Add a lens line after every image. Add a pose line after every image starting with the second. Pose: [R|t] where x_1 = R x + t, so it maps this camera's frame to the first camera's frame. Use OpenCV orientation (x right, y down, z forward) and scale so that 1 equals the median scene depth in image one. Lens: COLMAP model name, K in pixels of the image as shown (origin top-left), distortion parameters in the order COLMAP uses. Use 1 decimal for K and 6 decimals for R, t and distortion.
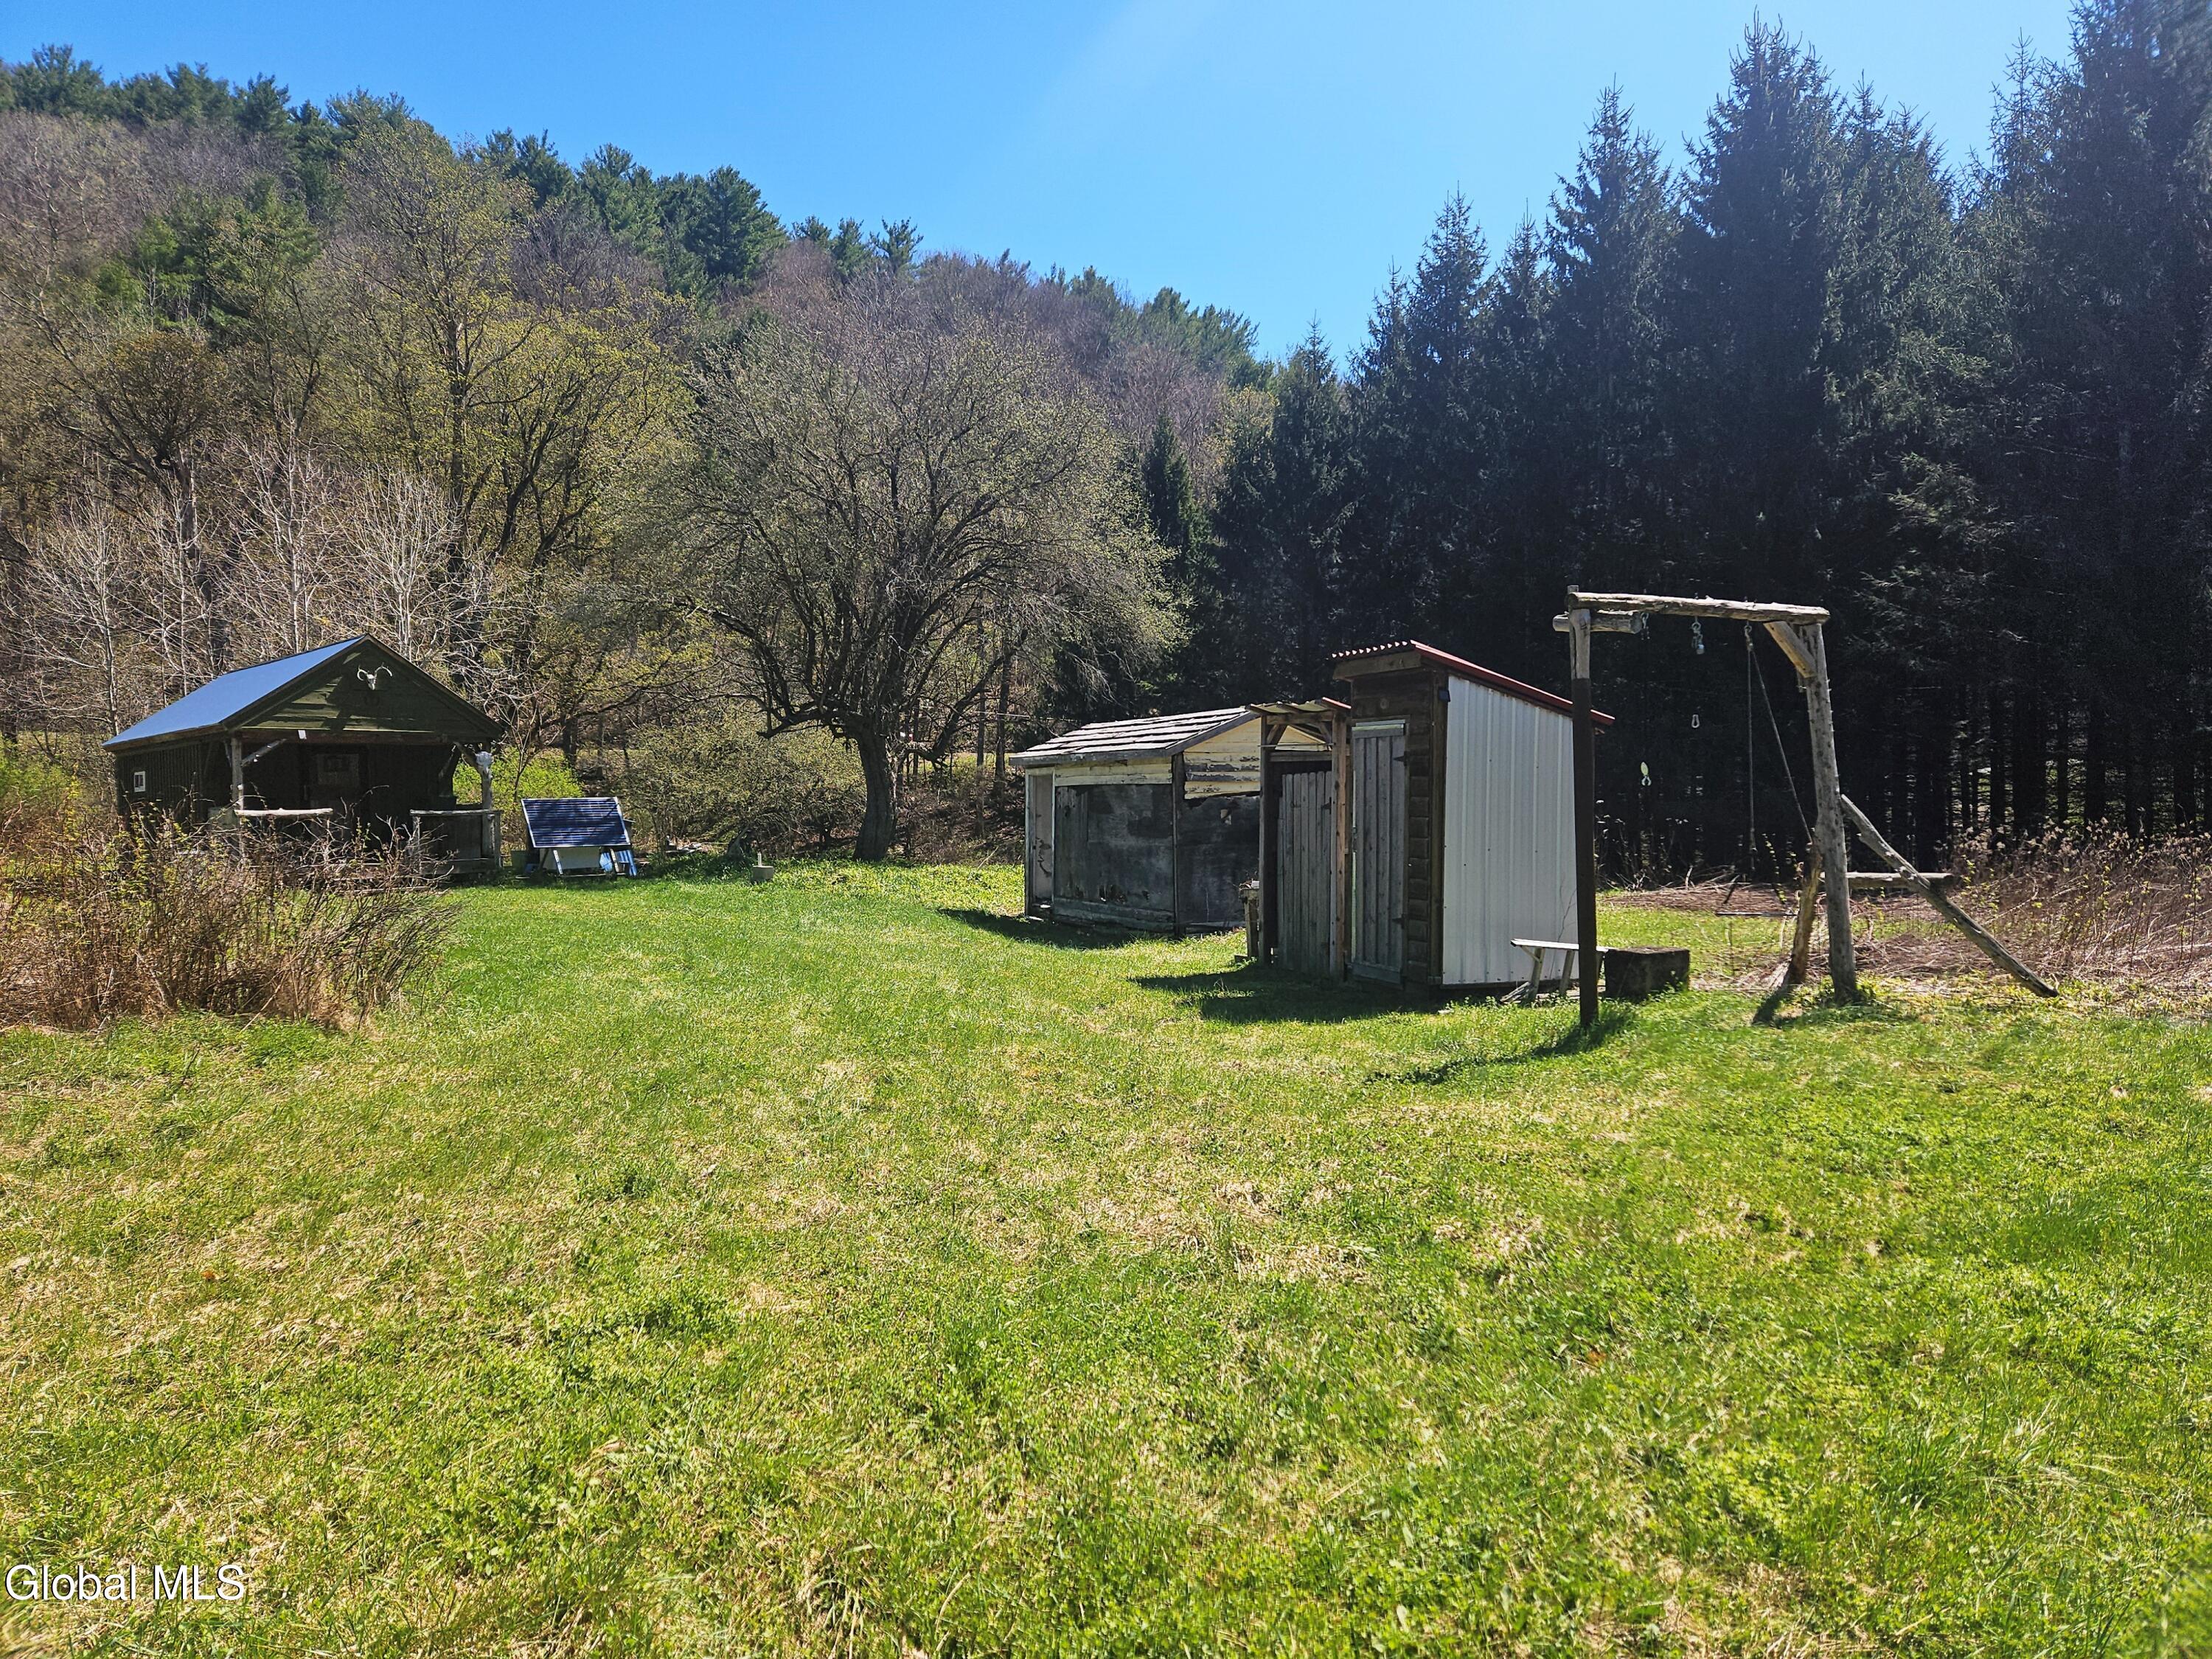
lens RADIAL K [[1465.5, 0, 1110.9], [0, 1465.5, 824.0], [0, 0, 1]] dist [0.071569, -0.054434]
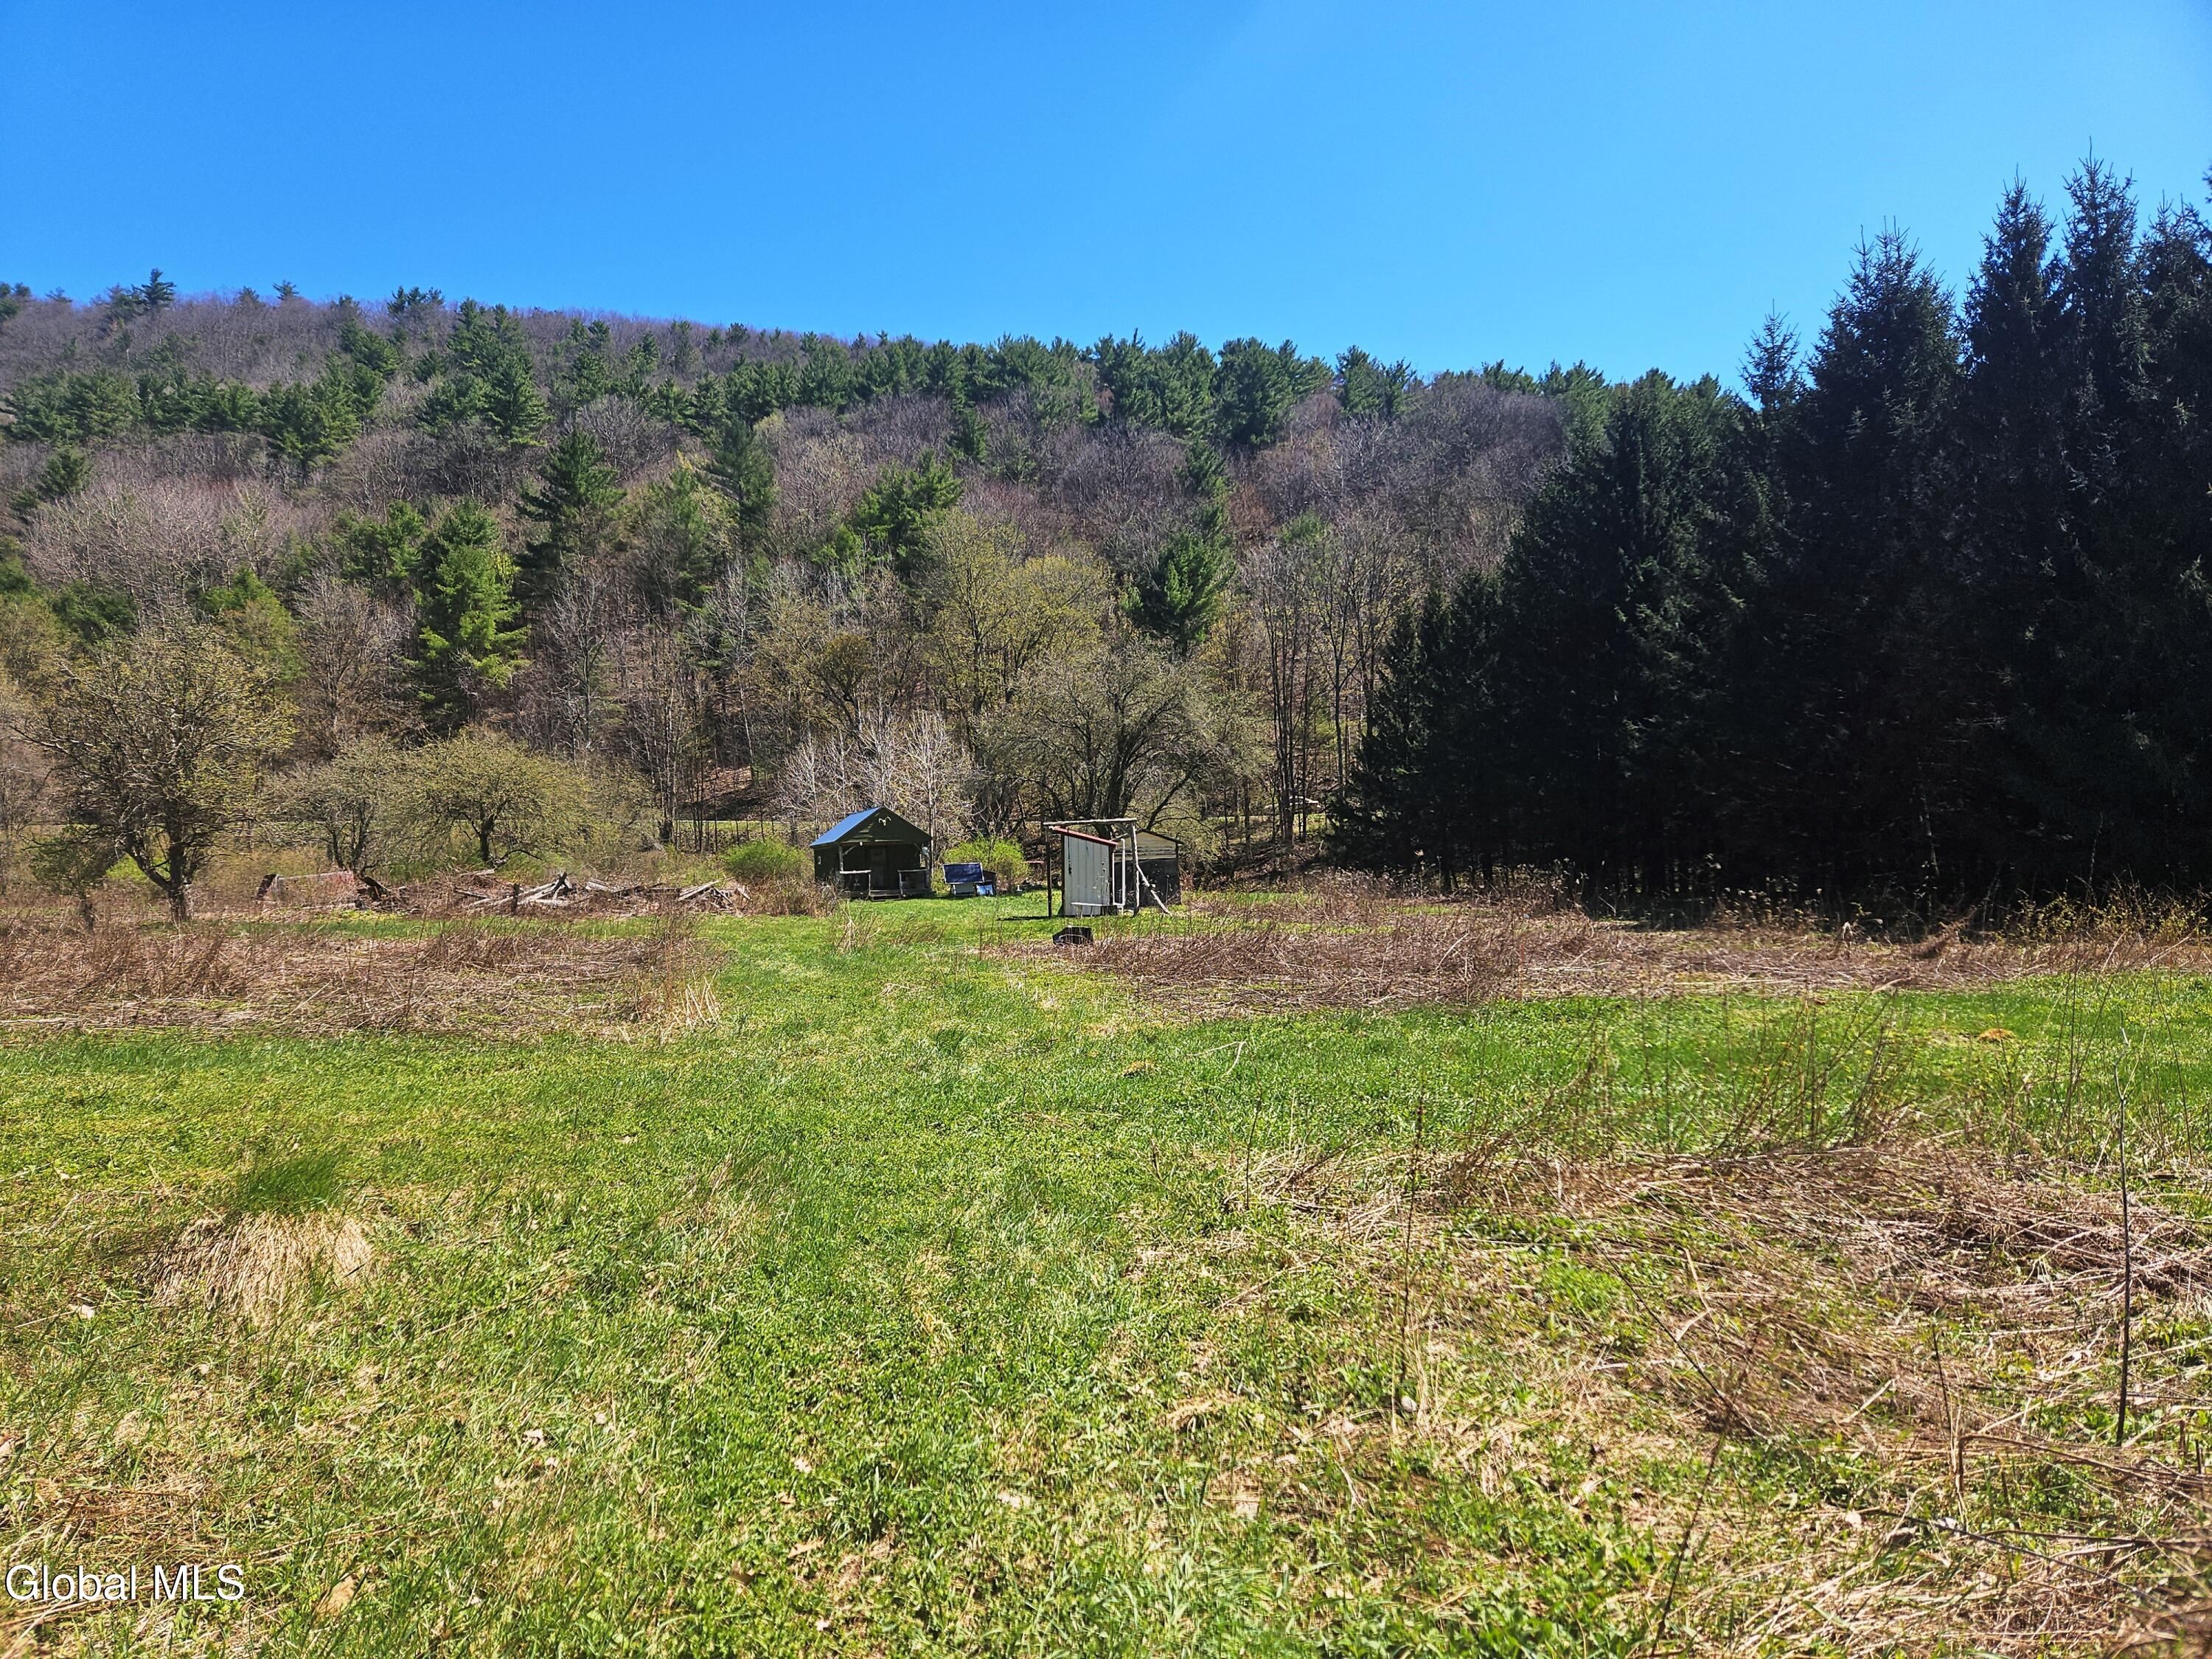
lens RADIAL K [[1576.3, 0, 1103.8], [0, 1576.3, 844.5], [0, 0, 1]] dist [-0.004873, -0.012185]
pose [[0.898584, -0.025875, -0.438037, 0.865477], [0.019851, 0.999635, -0.018327, 0.002273], [0.438351, 0.007773, 0.898770, -1.080782]]
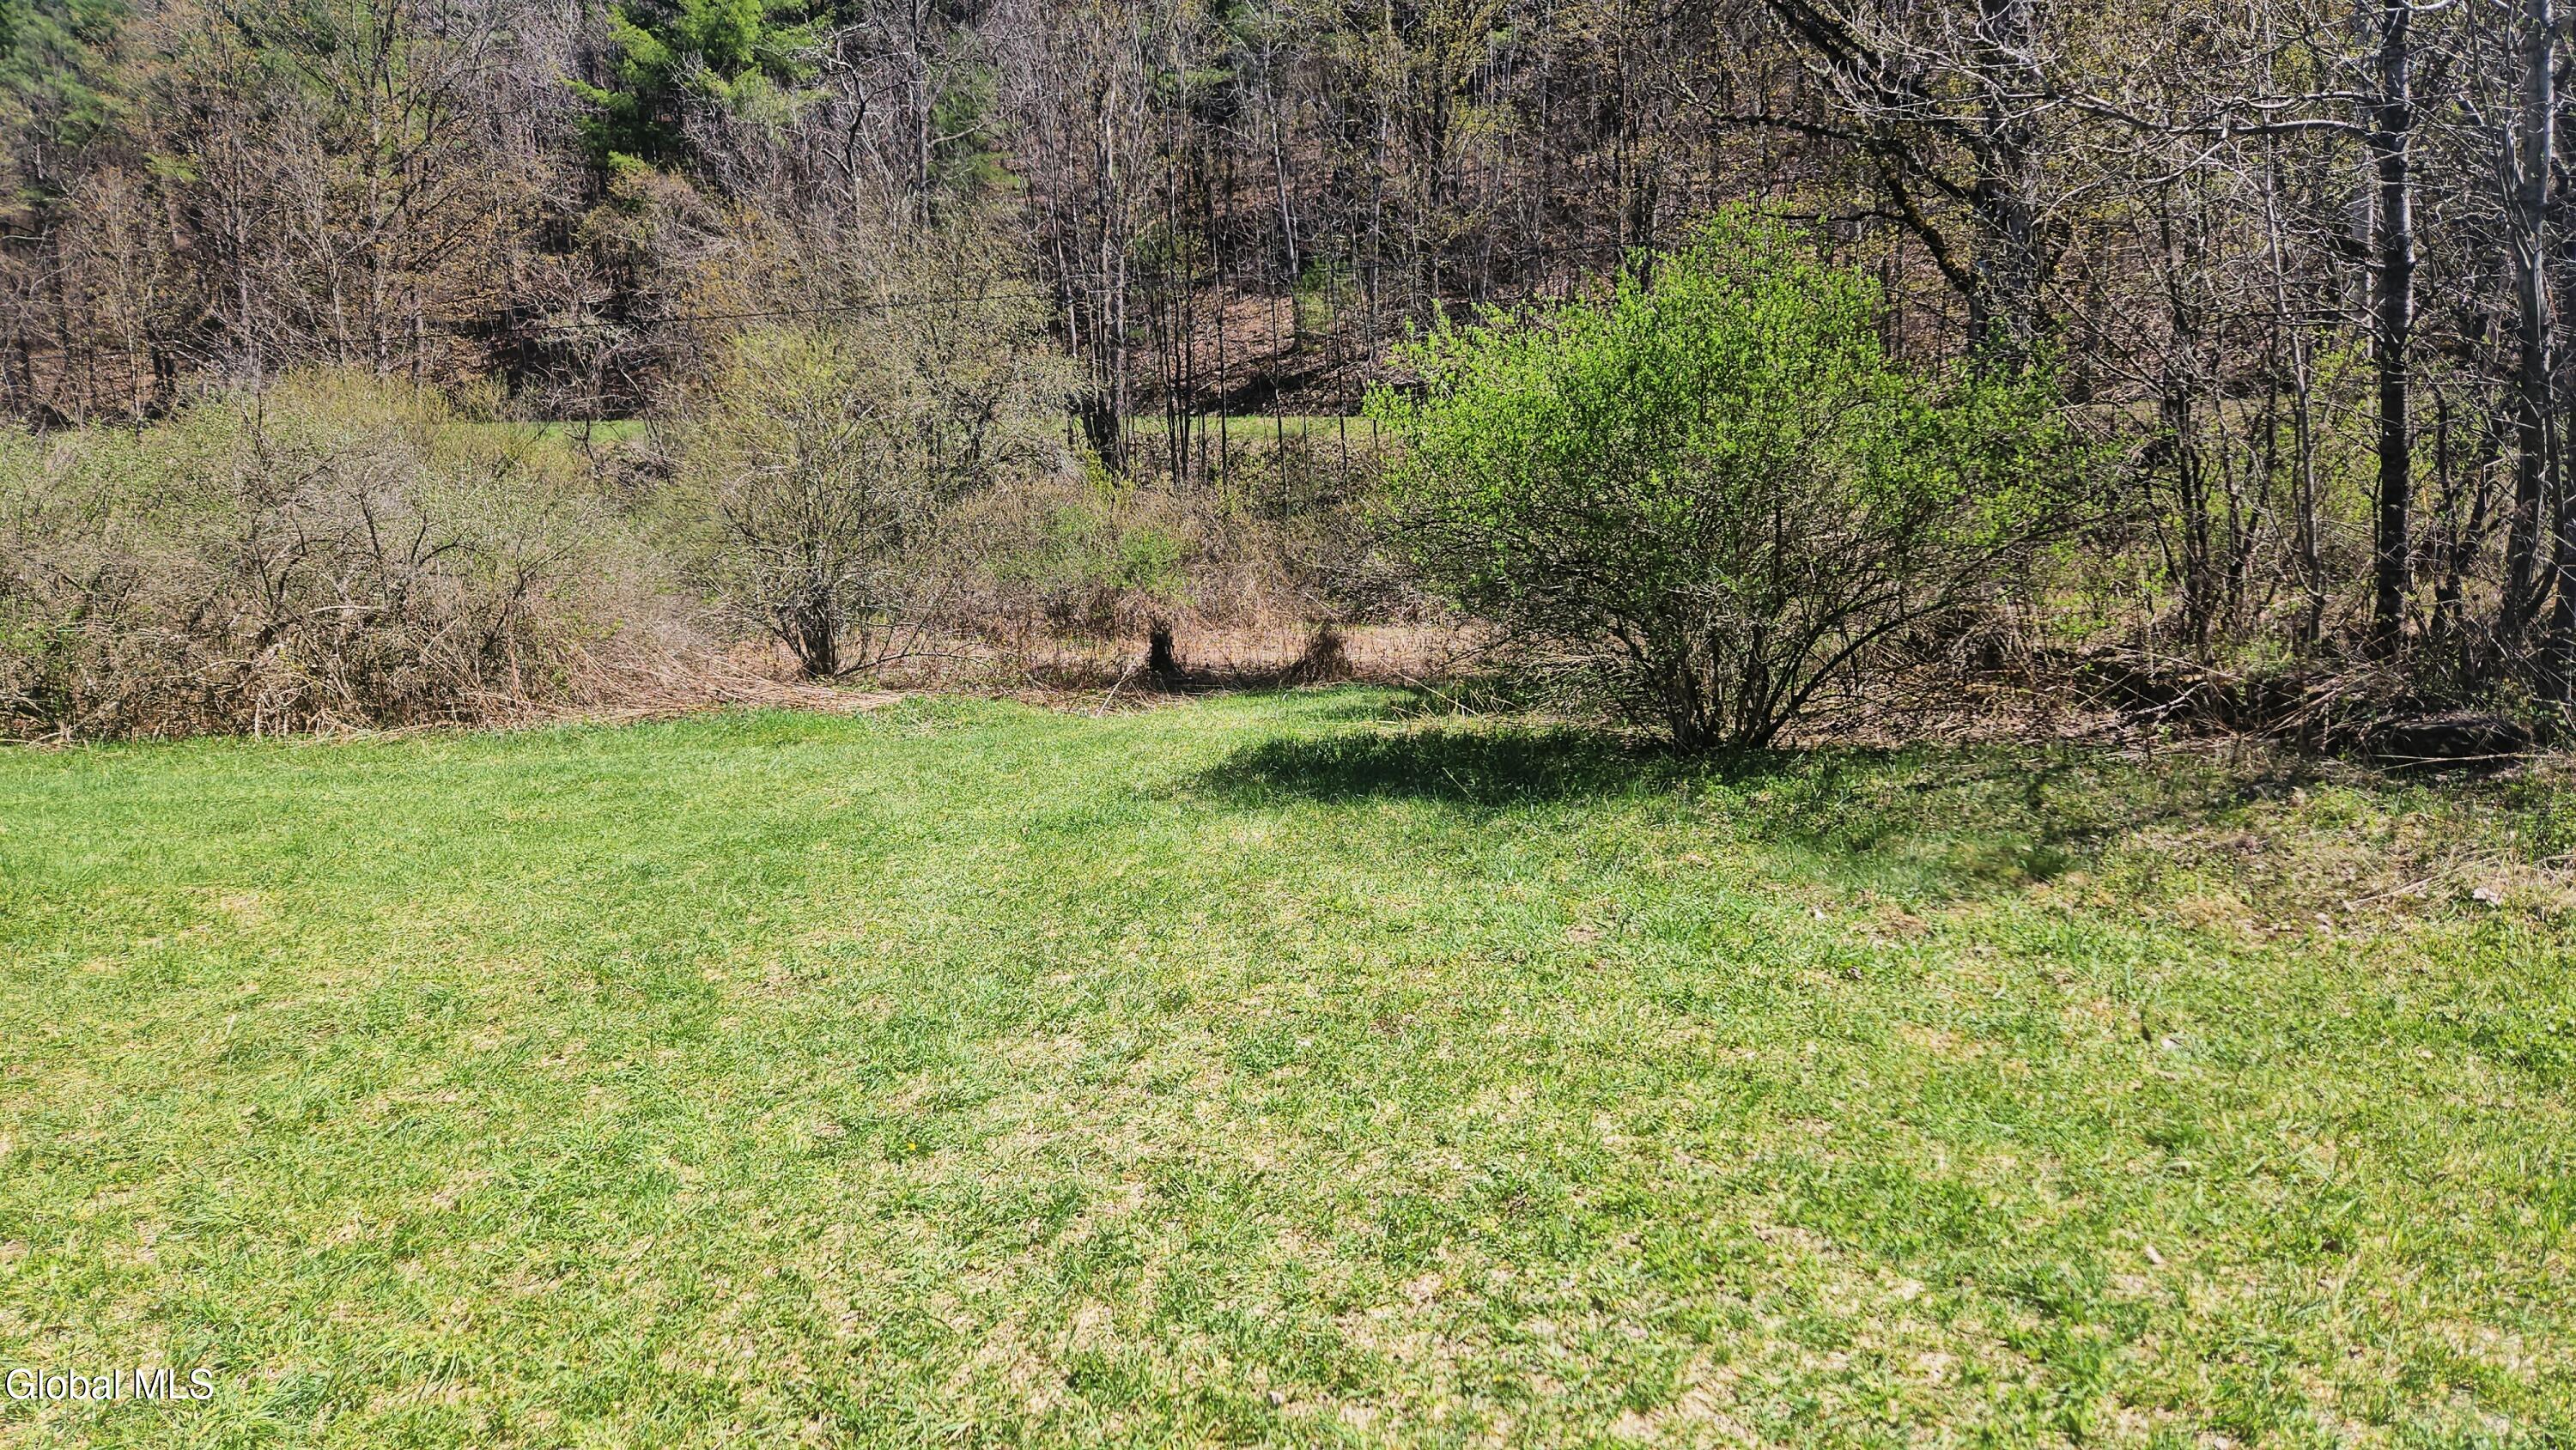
lens RADIAL K [[1699.2, 0, 1269.6], [0, 1699.2, 741.5], [0, 0, 1]] dist [0.025561, -0.001242]
pose [[0.796716, 0.063935, -0.600963, -0.665405], [0.003301, 0.993913, 0.110117, -0.012336], [0.604346, -0.089716, 0.791655, 0.705646]]
